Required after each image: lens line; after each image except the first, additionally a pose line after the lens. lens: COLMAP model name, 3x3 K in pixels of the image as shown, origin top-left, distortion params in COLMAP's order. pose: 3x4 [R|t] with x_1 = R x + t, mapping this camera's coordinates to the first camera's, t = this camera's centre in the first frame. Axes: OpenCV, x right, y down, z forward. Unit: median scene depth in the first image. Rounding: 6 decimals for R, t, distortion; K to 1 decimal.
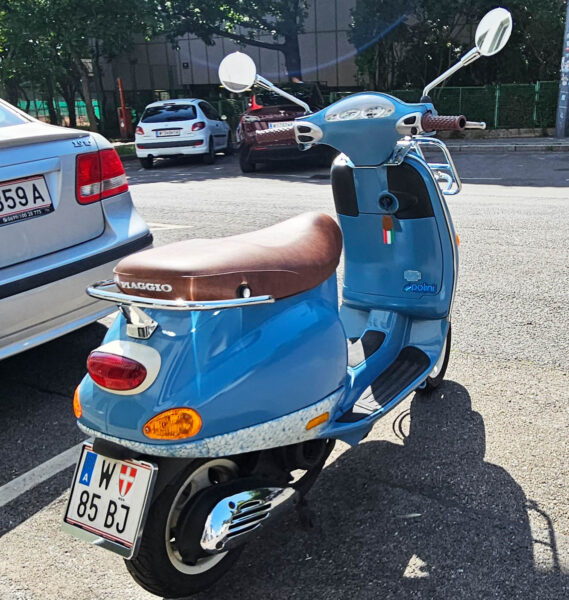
lens RADIAL K [[734.1, 0, 285.7], [0, 734.1, 363.7], [0, 0, 1]] dist [-0.011398, 0.005918]
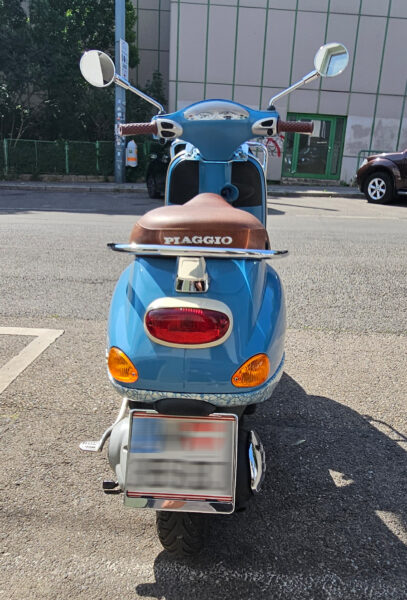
lens RADIAL K [[574.3, 0, 190.1], [0, 574.3, 334.3], [0, 0, 1]] dist [0.001509, 0.006345]
pose [[0.851042, -0.083441, 0.518425, -0.457531], [0.110358, 0.993665, -0.021231, 0.027654], [-0.513369, 0.075281, 0.854859, 0.254845]]
